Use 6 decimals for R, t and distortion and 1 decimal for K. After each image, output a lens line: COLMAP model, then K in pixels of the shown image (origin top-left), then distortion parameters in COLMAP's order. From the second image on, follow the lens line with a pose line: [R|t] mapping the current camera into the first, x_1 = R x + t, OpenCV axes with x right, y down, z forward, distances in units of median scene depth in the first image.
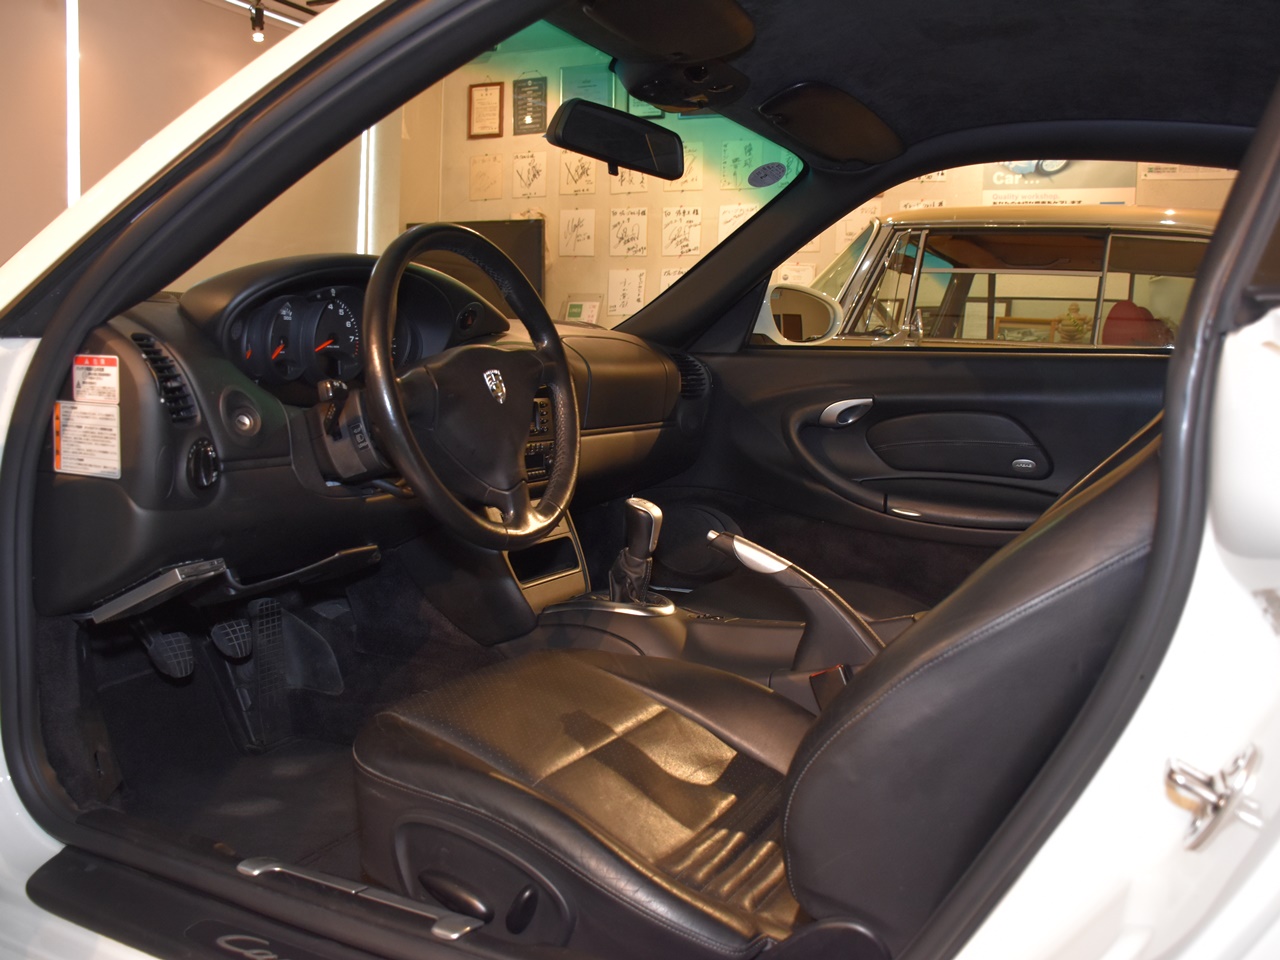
lens RADIAL K [[1242.7, 0, 640.0], [0, 1242.7, 480.0], [0, 0, 1]] dist [-0.121240, 0.031310]
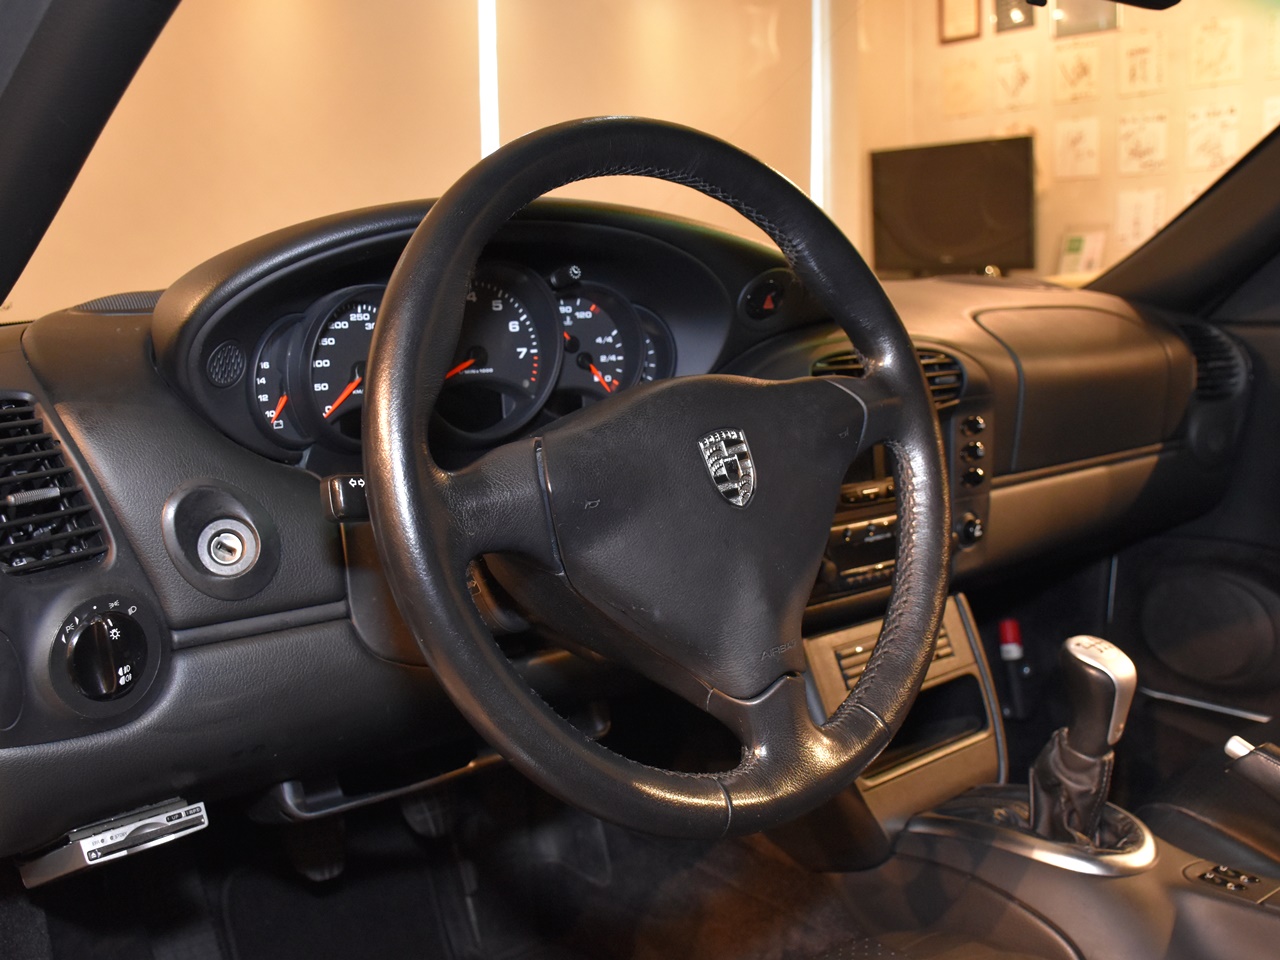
lens RADIAL K [[1242.7, 0, 640.0], [0, 1242.7, 480.0], [0, 0, 1]] dist [-0.121240, 0.031310]
pose [[0.915818, 0.015700, -0.401287, 0.028163], [0.004866, 0.998728, 0.050179, -0.072221], [0.401565, -0.047907, 0.914577, 0.436977]]
